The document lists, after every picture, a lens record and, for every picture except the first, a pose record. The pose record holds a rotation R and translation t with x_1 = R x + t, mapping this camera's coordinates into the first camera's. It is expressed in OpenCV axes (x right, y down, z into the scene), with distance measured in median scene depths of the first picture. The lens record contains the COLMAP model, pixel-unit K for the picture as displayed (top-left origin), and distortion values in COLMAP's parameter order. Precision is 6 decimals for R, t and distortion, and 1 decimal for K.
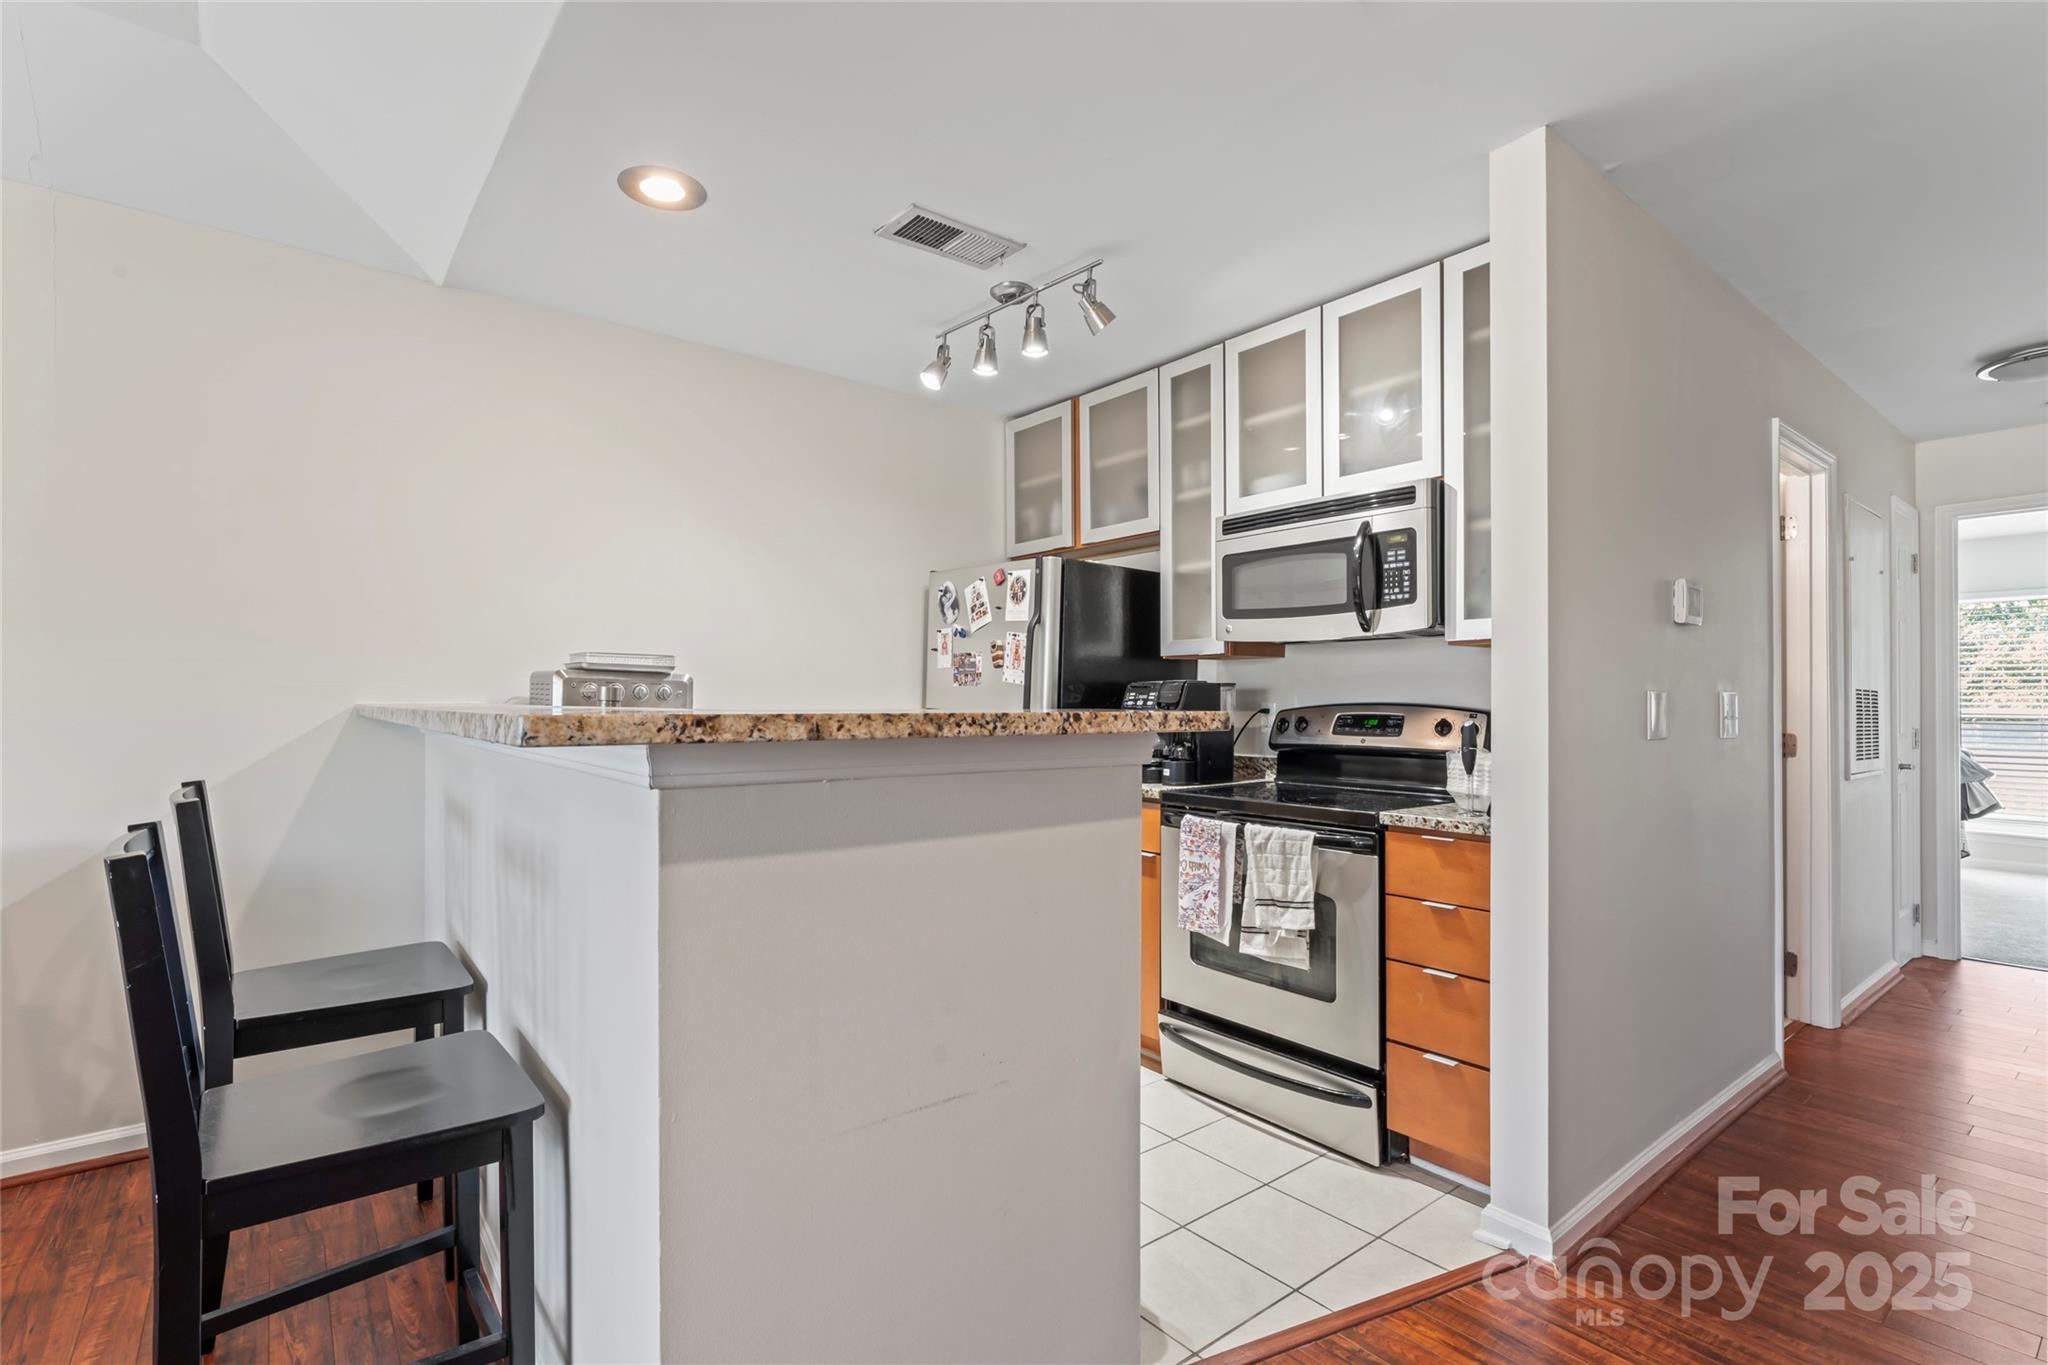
lens RADIAL K [[940.9, 0, 1028.7], [0, 940.9, 687.0], [0, 0, 1]] dist [-0.001878, -0.000051]
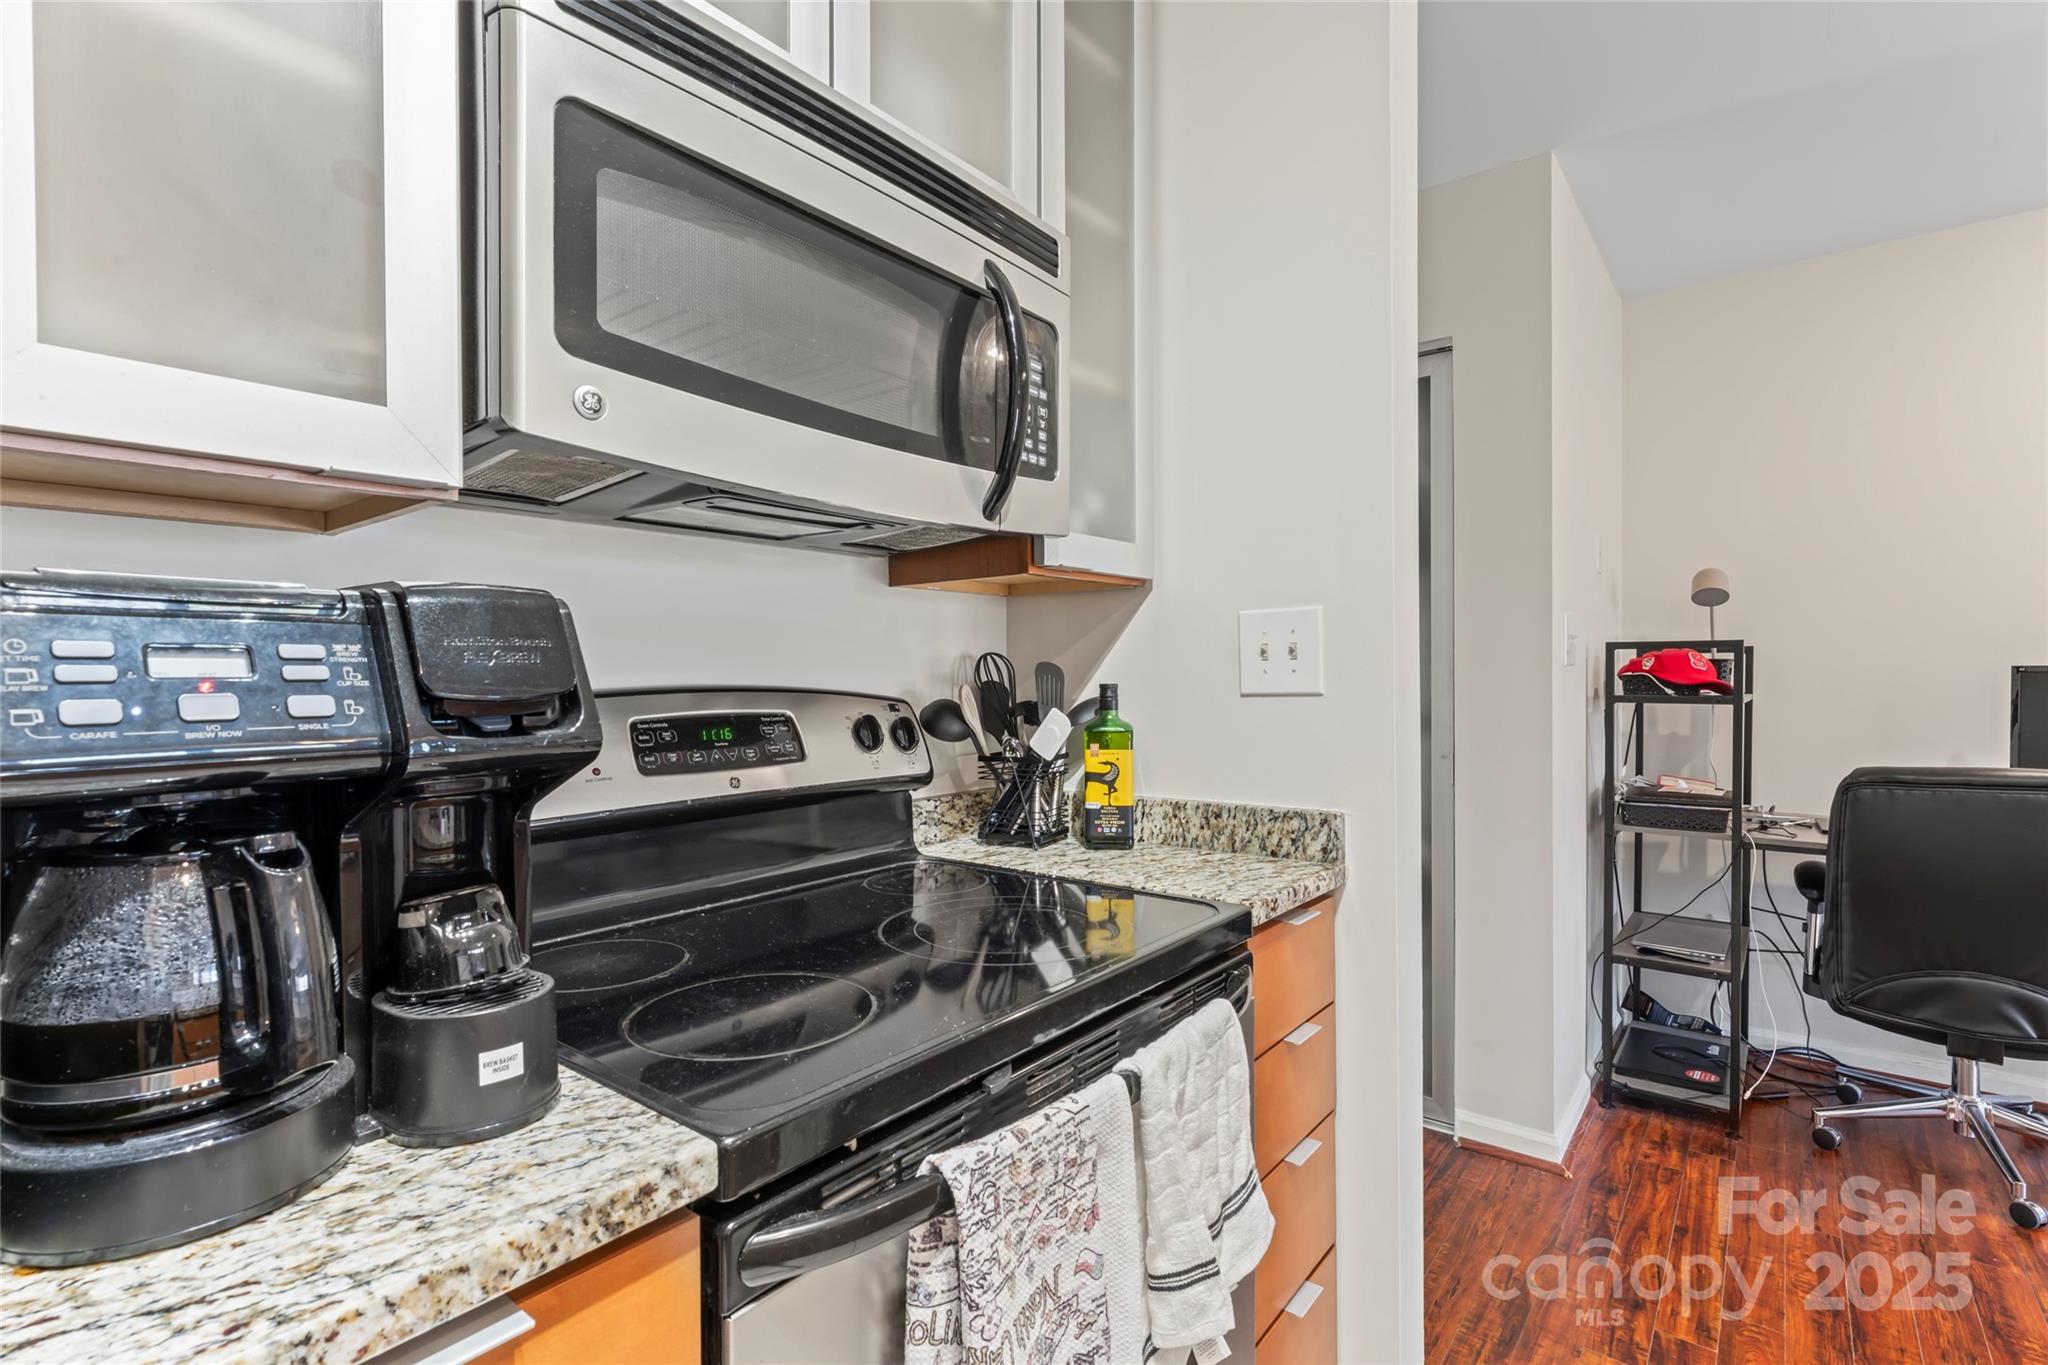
lens RADIAL K [[951.5, 0, 1026.1], [0, 951.5, 683.7], [0, 0, 1]] dist [-0.001715, -0.000512]
pose [[-0.222338, -0.007607, 0.974940, -0.060495], [-0.006563, 0.999959, 0.006306, 0.011818], [-0.974948, -0.004997, -0.222379, 0.915012]]
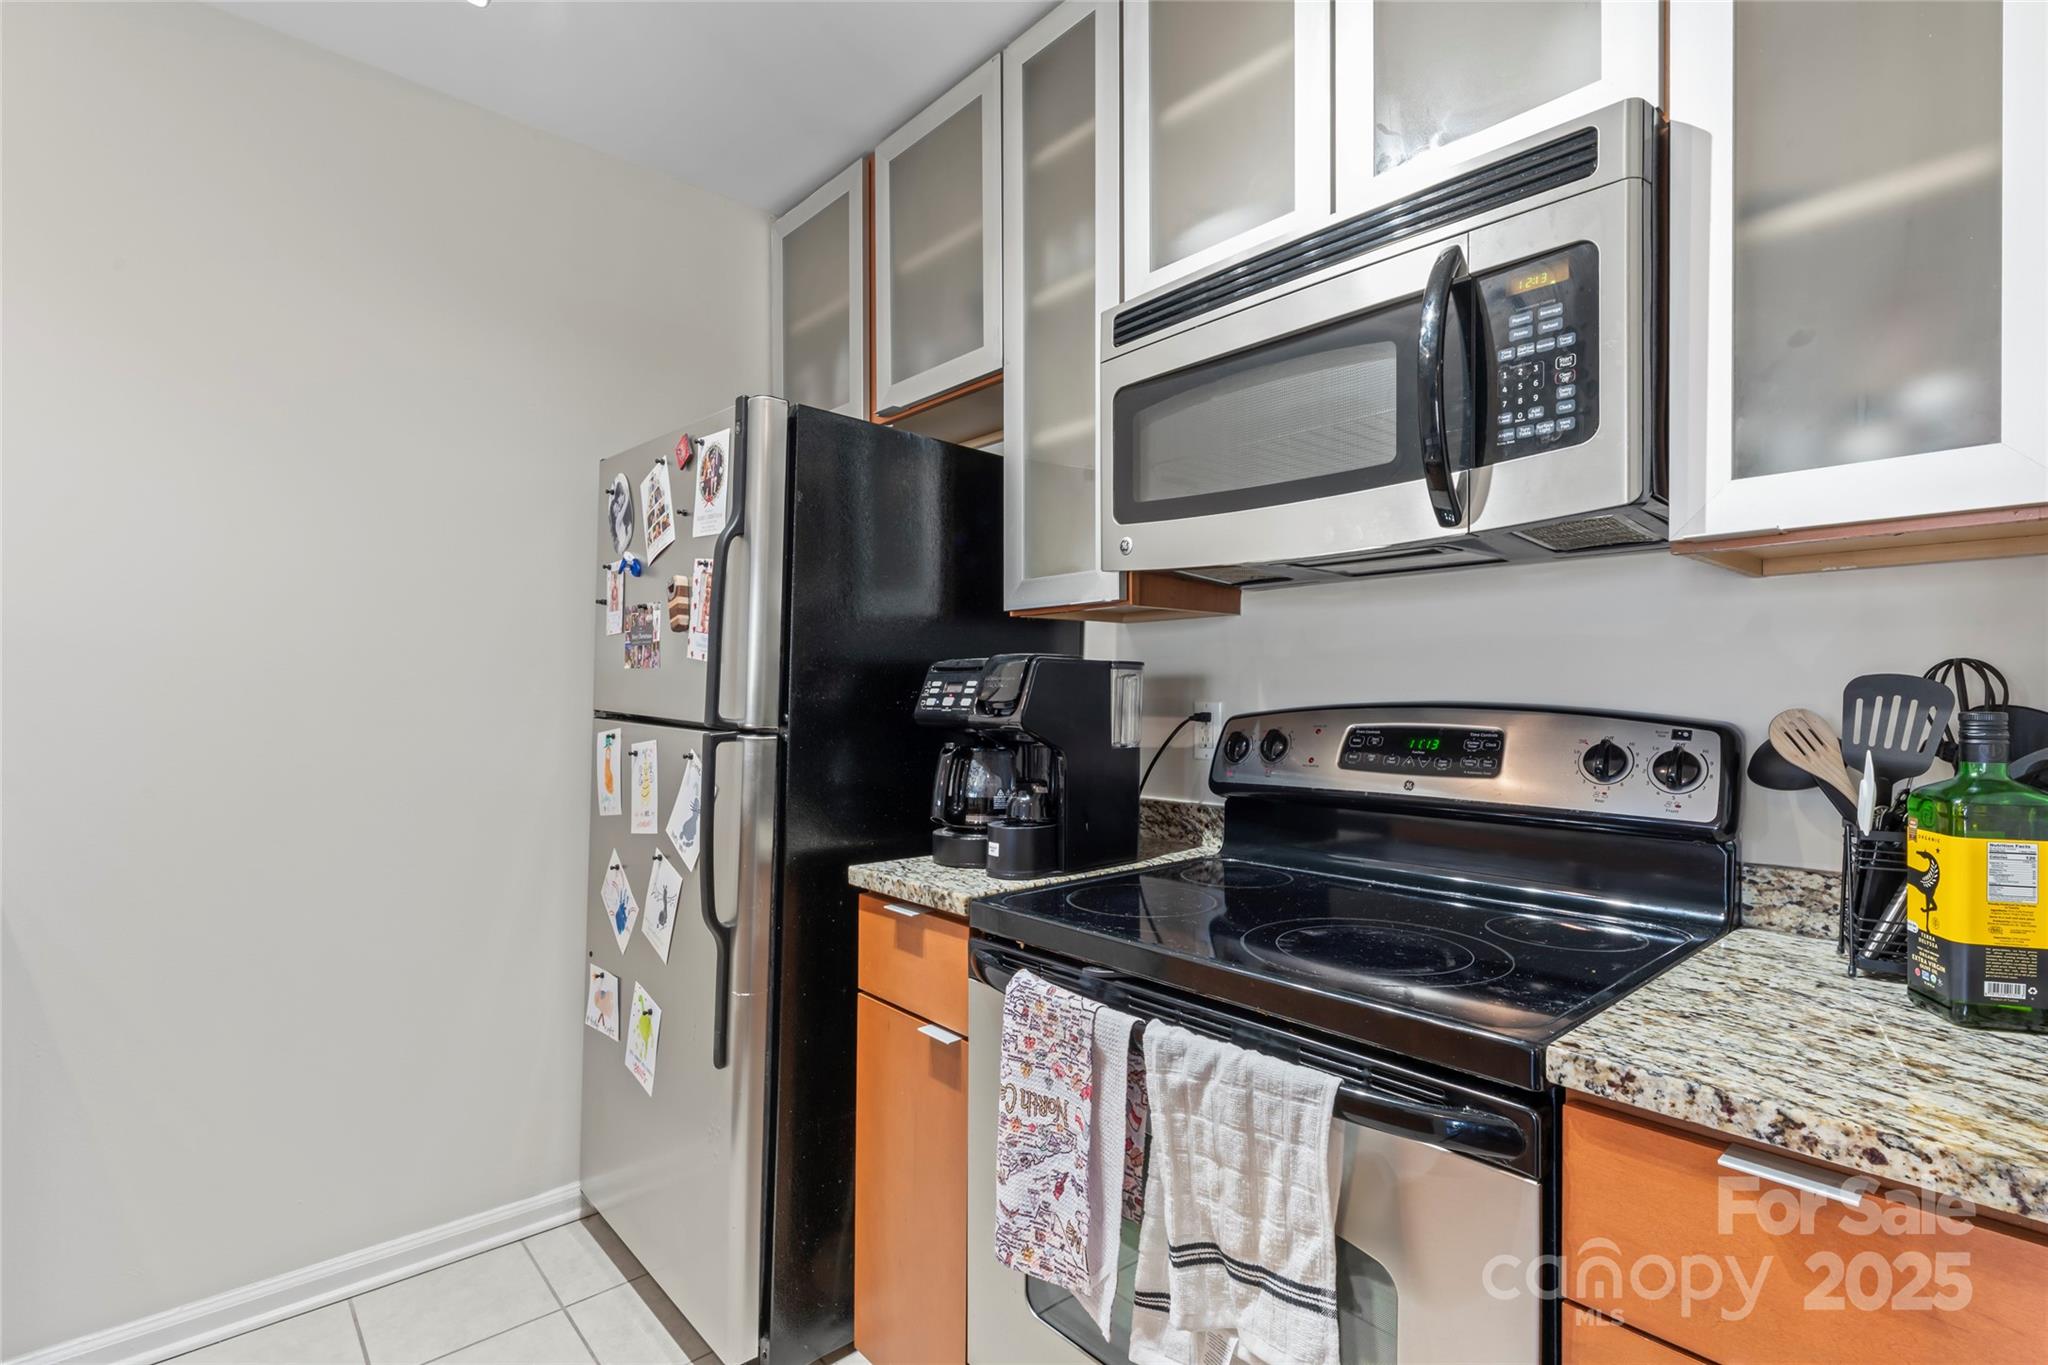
lens RADIAL K [[940.9, 0, 1028.7], [0, 940.9, 687.0], [0, 0, 1]] dist [-0.001878, -0.000051]
pose [[0.998246, 0.003416, 0.059100, 0.132816], [-0.003660, 0.999985, 0.004006, 0.007478], [-0.059085, -0.004215, 0.998244, 0.517750]]
